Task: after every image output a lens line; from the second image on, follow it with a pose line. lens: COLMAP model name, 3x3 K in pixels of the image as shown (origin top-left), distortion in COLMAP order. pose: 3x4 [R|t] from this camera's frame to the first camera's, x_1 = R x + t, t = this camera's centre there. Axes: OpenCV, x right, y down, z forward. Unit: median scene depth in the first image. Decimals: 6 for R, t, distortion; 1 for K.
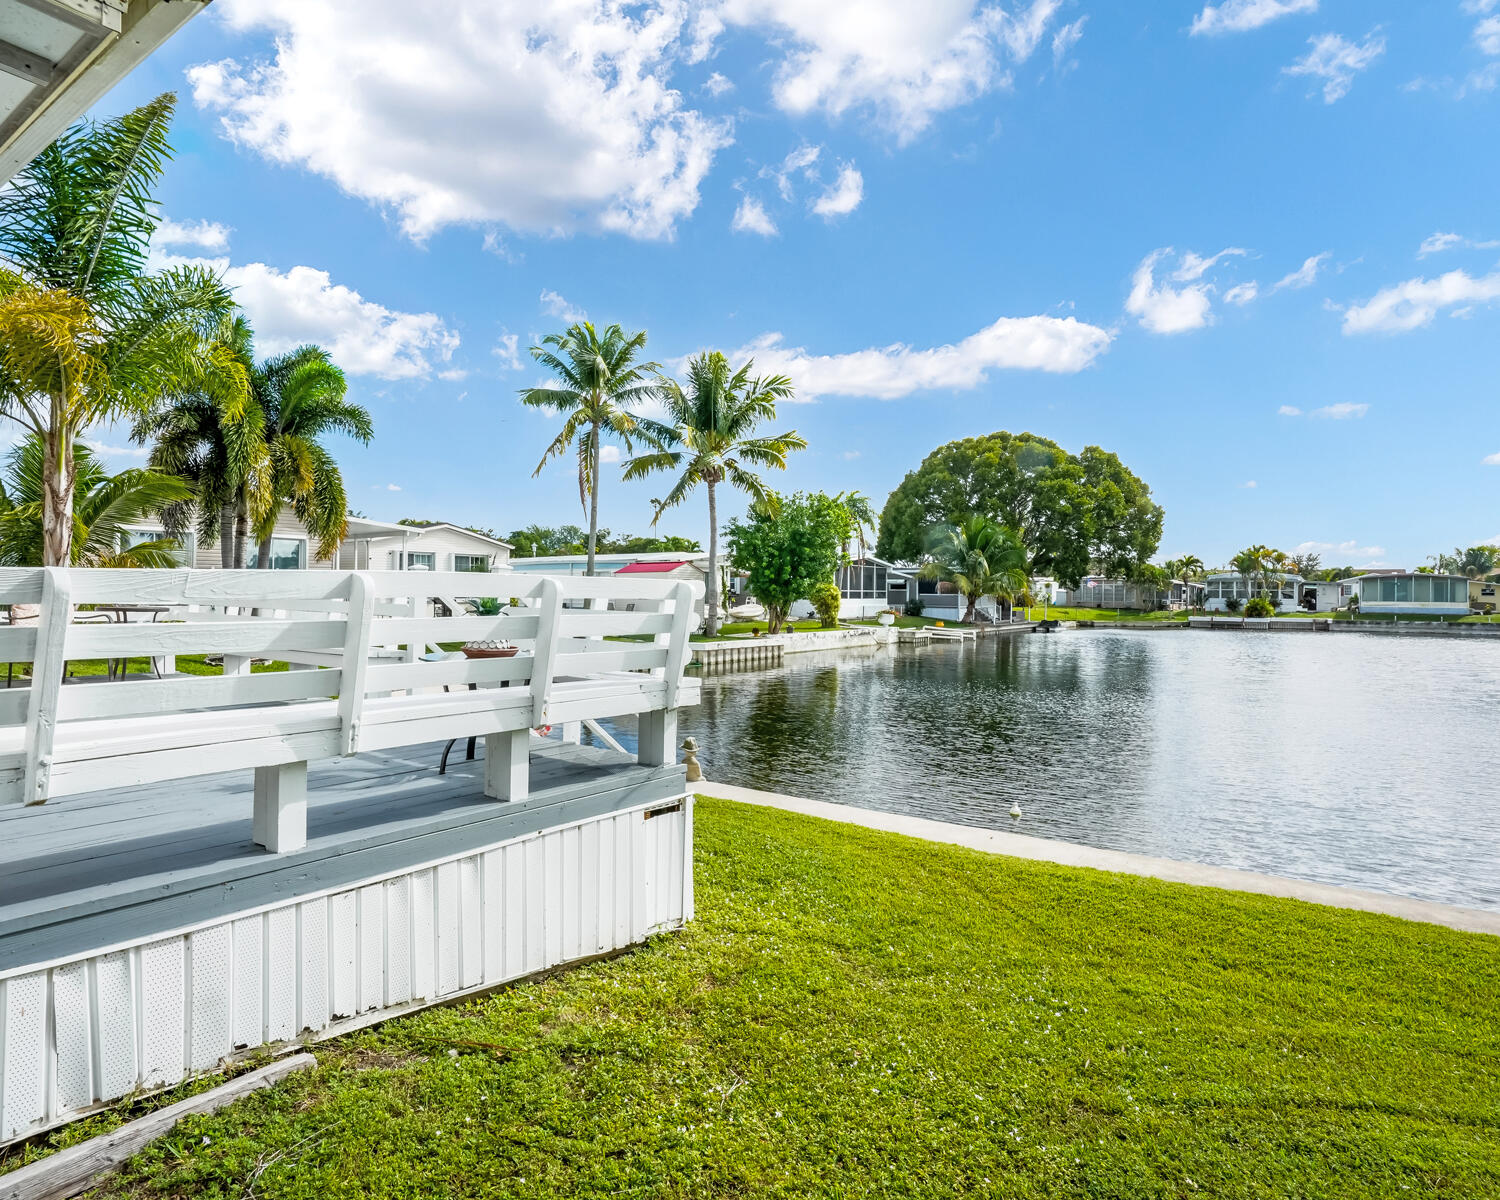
lens RADIAL K [[848.8, 0, 763.0], [0, 848.8, 596.3], [0, 0, 1]] dist [-0.080900, 0.029545]
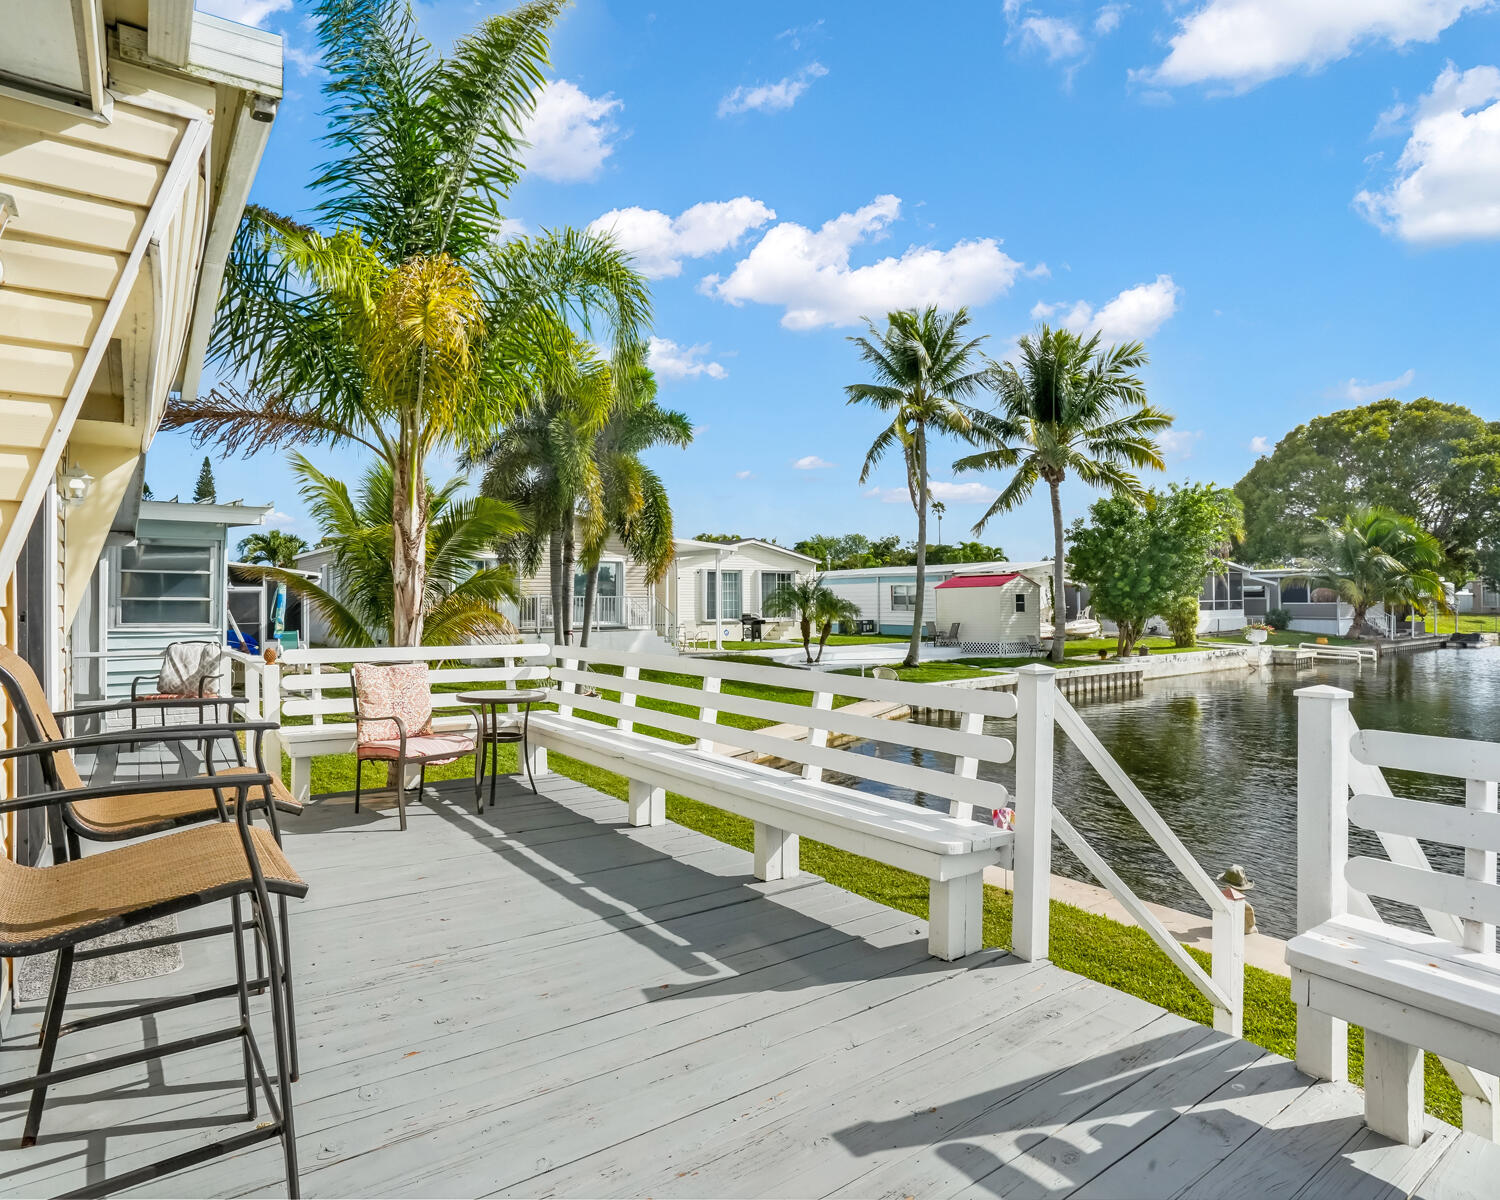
lens RADIAL K [[870.1, 0, 755.7], [0, 870.1, 590.1], [0, 0, 1]] dist [-0.070756, 0.024553]
pose [[0.948469, -0.018165, -0.316349, -0.056320], [0.013502, 0.999766, -0.016924, -0.010580], [0.316582, 0.011781, 0.948492, 0.061879]]
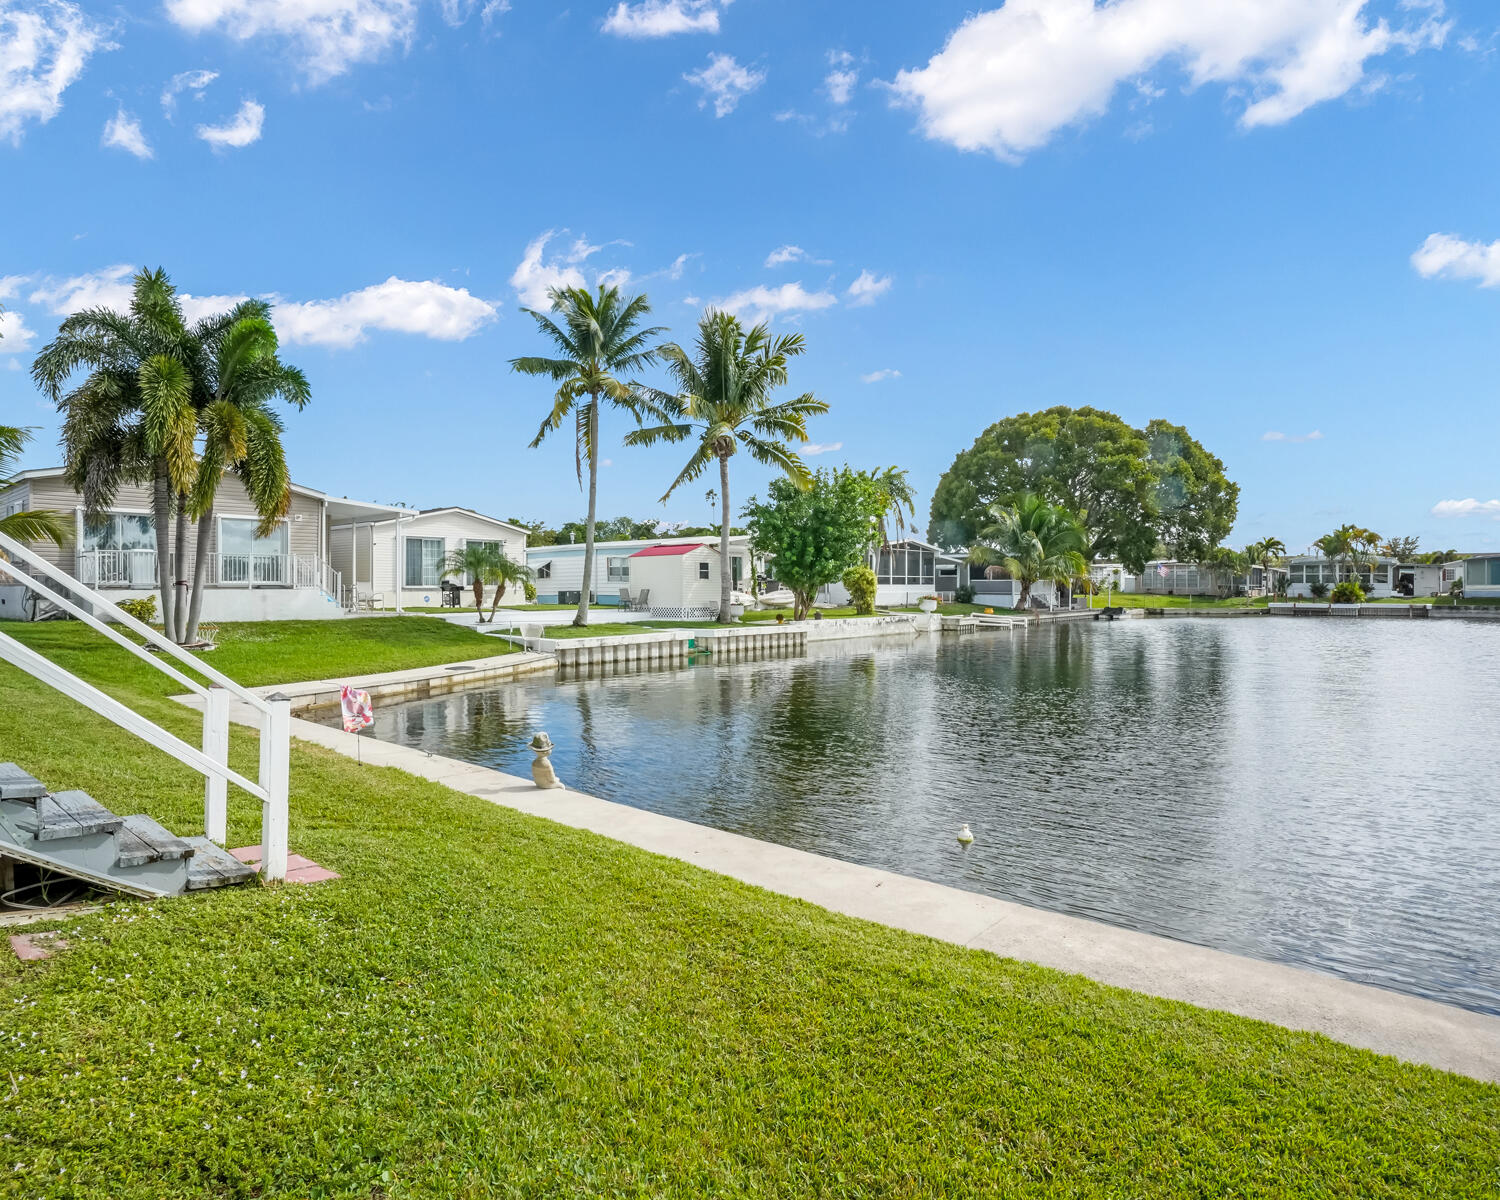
lens RADIAL K [[848.8, 0, 768.5], [0, 848.8, 595.8], [0, 0, 1]] dist [-0.080900, 0.029545]
pose [[0.996807, -0.006790, -0.079557, 0.046474], [0.007347, 0.999950, 0.006711, 0.009307], [0.079507, -0.007274, 0.996808, 0.061272]]
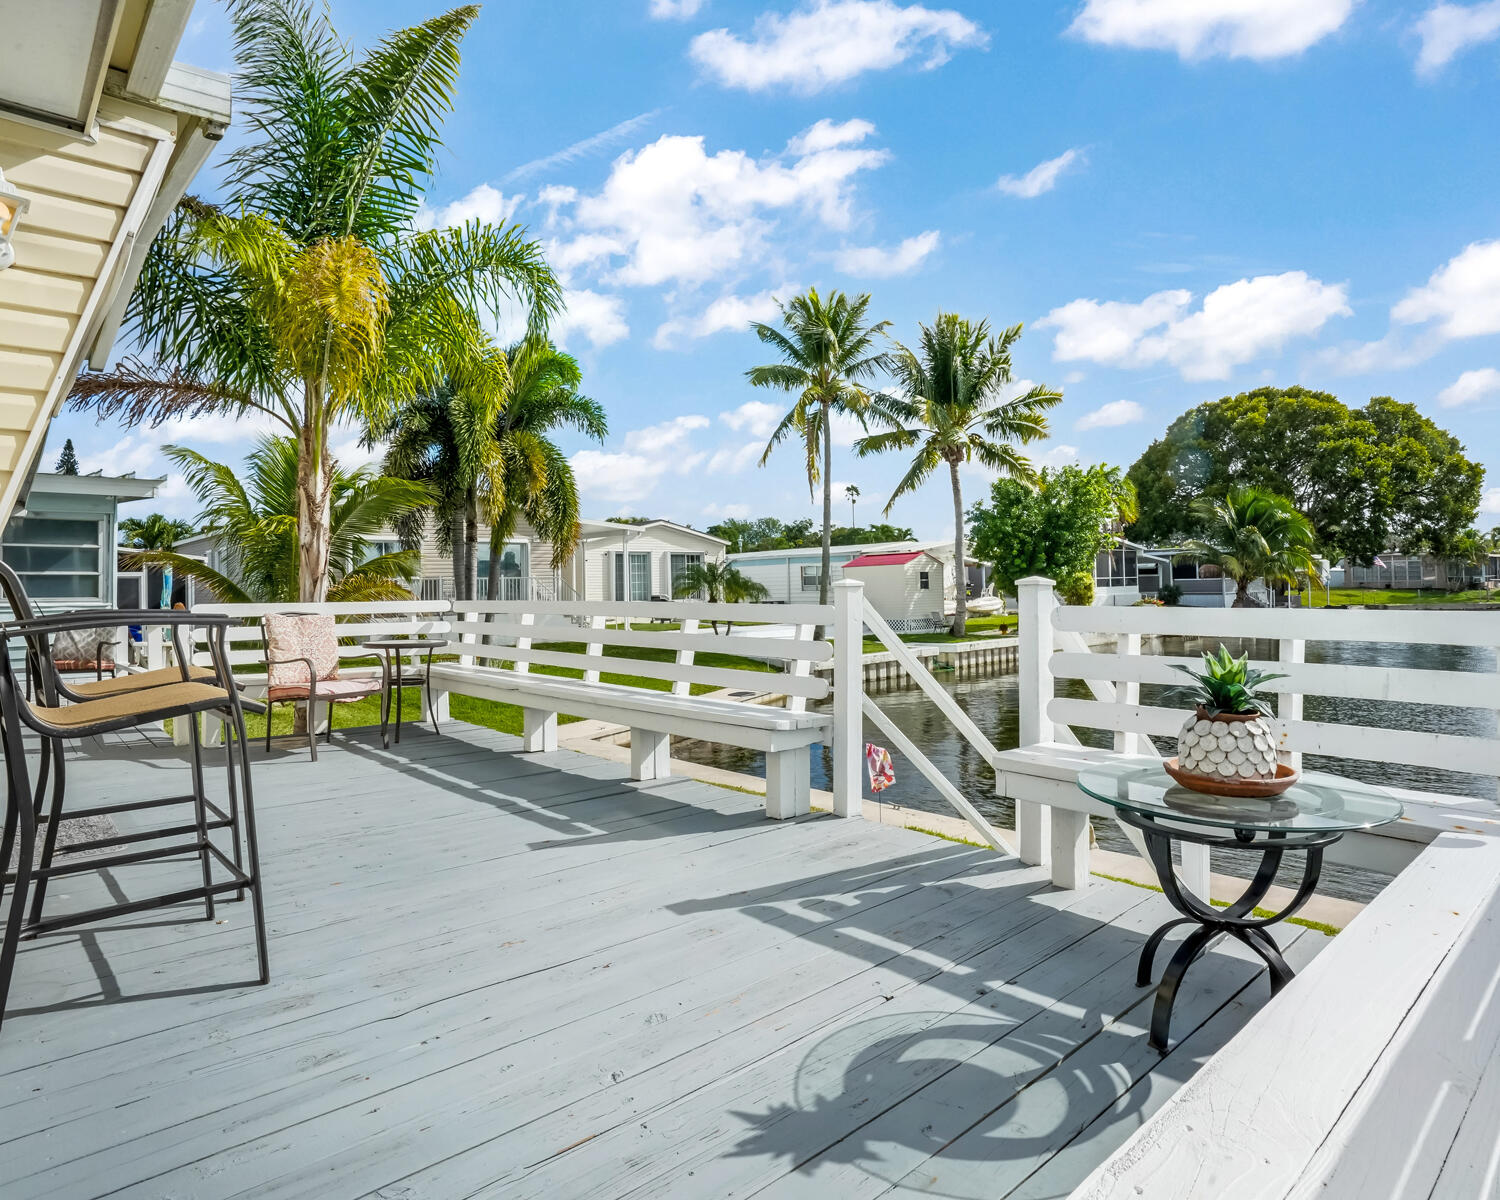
lens RADIAL K [[887.9, 0, 774.7], [0, 887.9, 566.4], [0, 0, 1]] dist [-0.072857, 0.021563]
pose [[0.978571, -0.032810, -0.203280, -0.045771], [0.027968, 0.999254, -0.026644, -0.004557], [0.204003, 0.020388, 0.978758, 0.045655]]
